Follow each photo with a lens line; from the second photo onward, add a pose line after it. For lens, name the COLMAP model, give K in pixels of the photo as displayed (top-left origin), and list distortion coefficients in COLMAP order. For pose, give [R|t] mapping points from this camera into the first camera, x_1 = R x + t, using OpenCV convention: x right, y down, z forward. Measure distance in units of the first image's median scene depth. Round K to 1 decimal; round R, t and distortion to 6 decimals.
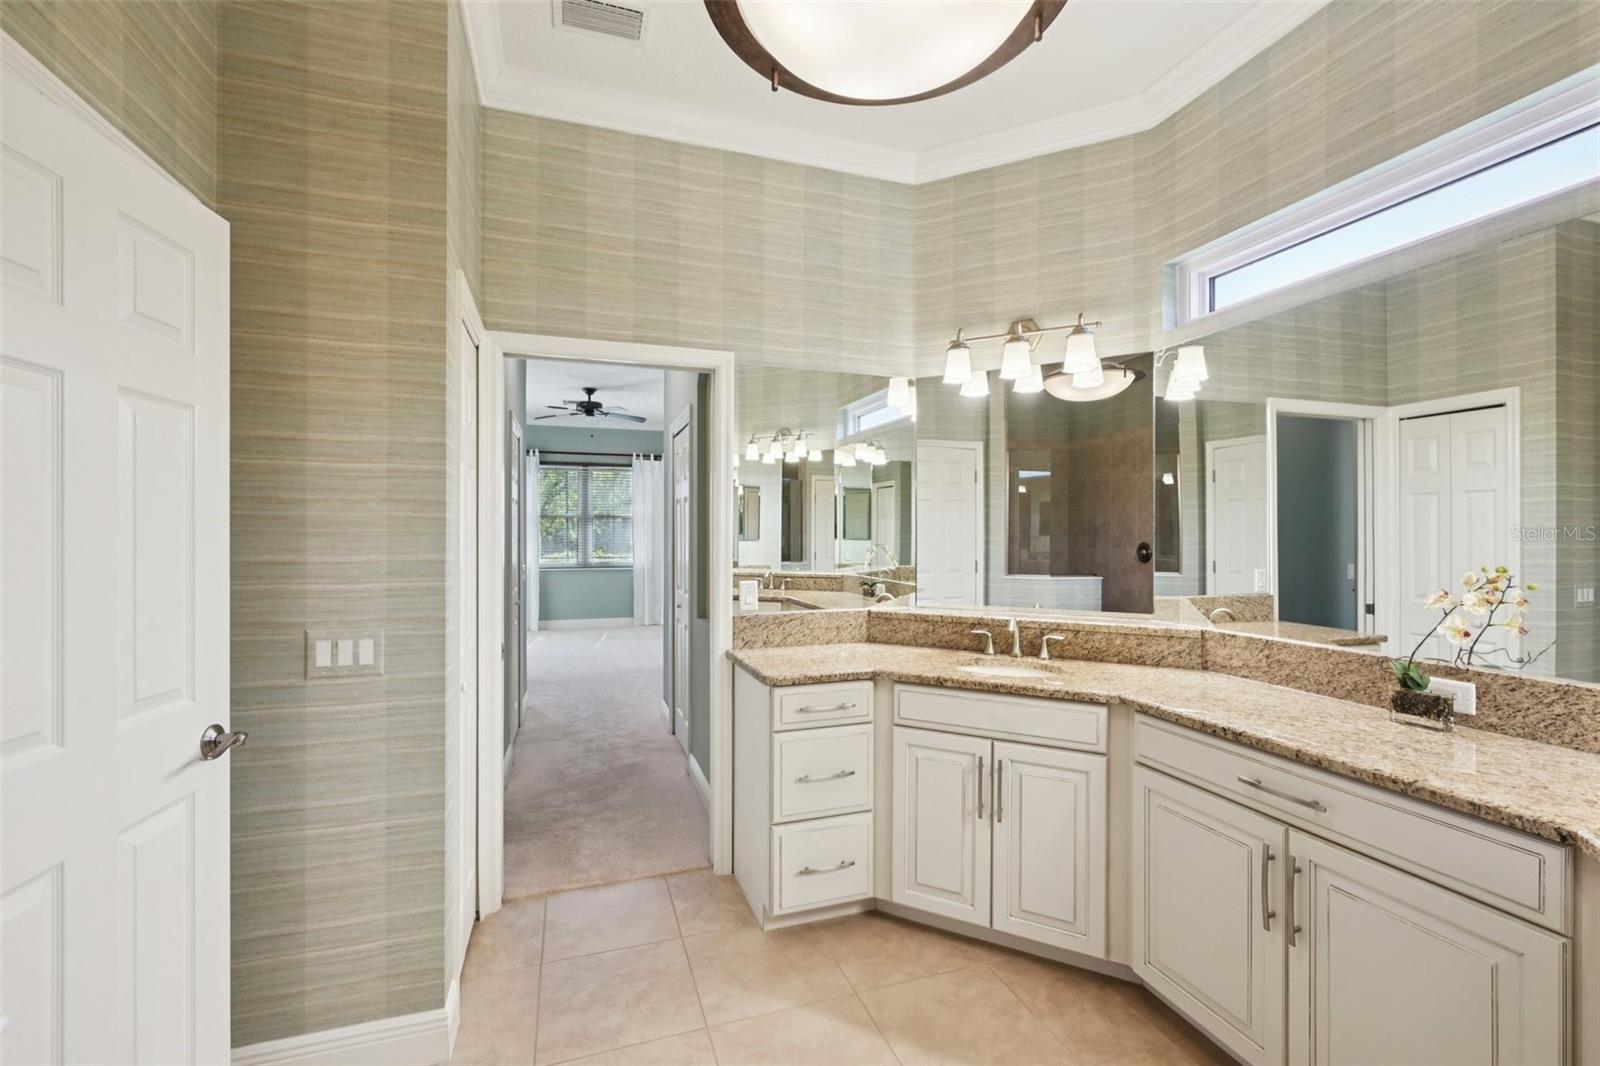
lens RADIAL K [[676.7, 0, 803.1], [0, 676.7, 528.2], [0, 0, 1]] dist [0.000689, -0.000588]
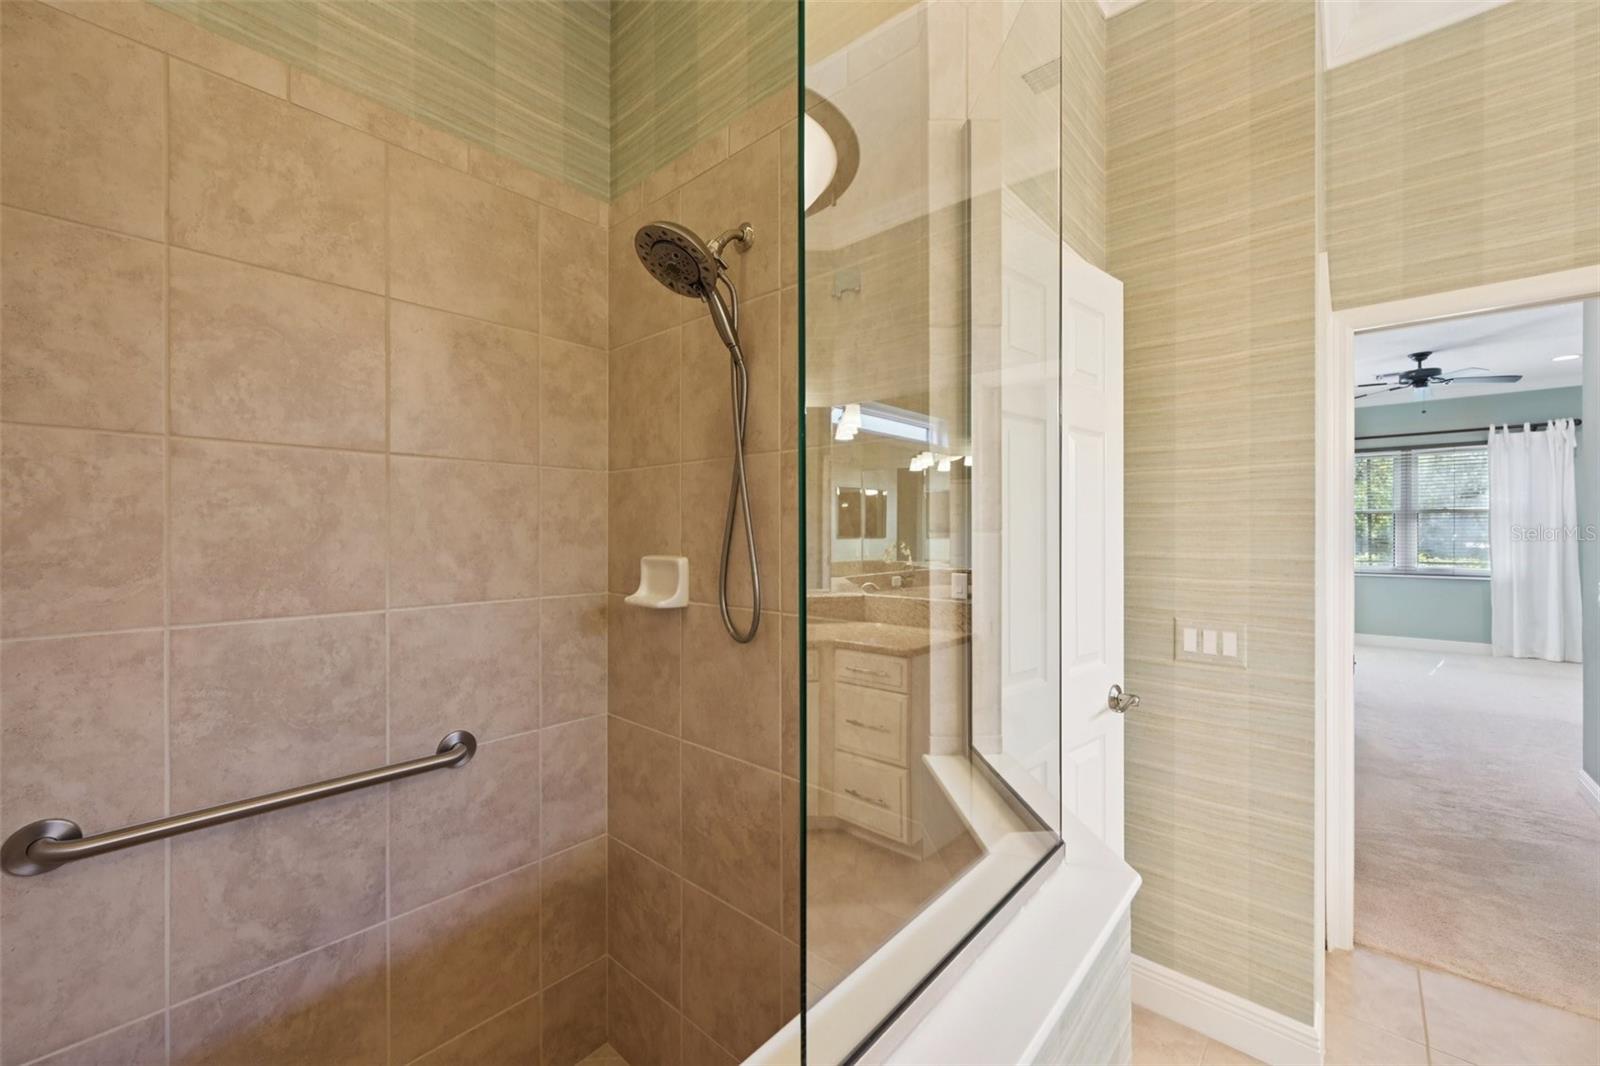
lens RADIAL K [[637.0, 0, 805.6], [0, 637.0, 528.2], [0, 0, 1]] dist [-0.000930, 0.000286]
pose [[0.500022, -0.007352, -0.865982, -0.105007], [0.007847, 0.999961, -0.003959, -0.000534], [0.865977, -0.004816, 0.500060, -0.072156]]
